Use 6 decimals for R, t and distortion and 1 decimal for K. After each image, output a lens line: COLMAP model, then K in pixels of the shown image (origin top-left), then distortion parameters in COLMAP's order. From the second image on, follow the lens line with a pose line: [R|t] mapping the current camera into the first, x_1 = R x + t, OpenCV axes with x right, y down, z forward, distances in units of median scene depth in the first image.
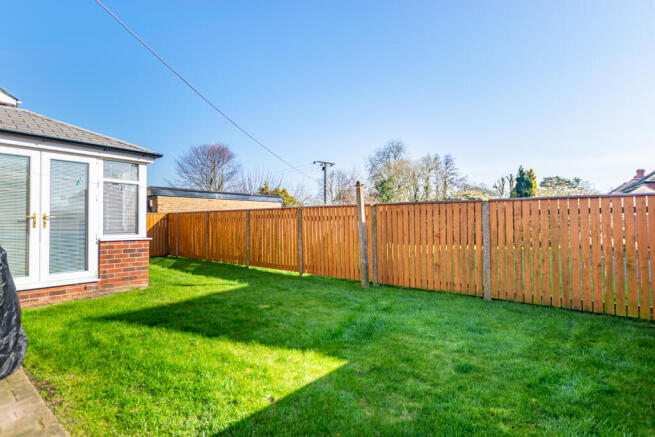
lens RADIAL K [[335.4, 0, 327.5], [0, 335.4, 218.5], [0, 0, 1]] dist [0.000033, 0.000012]
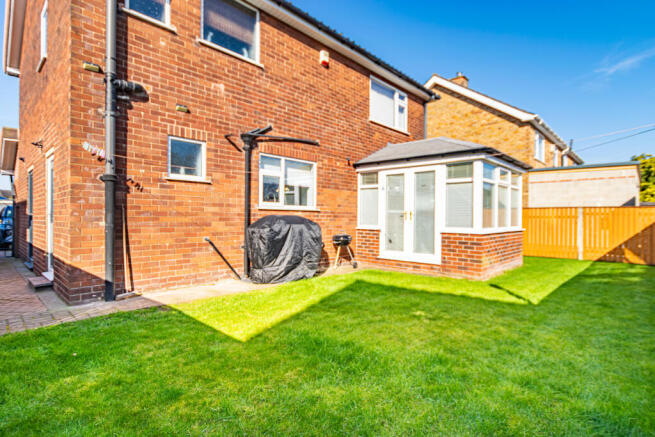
lens RADIAL K [[335.4, 0, 327.5], [0, 335.4, 218.5], [0, 0, 1]] dist [0.000033, 0.000012]
pose [[-0.089666, 0.003086, -0.995967, 0.562438], [0.002899, 0.999992, 0.002837, 0.012474], [0.995968, -0.002633, -0.089674, 0.681667]]
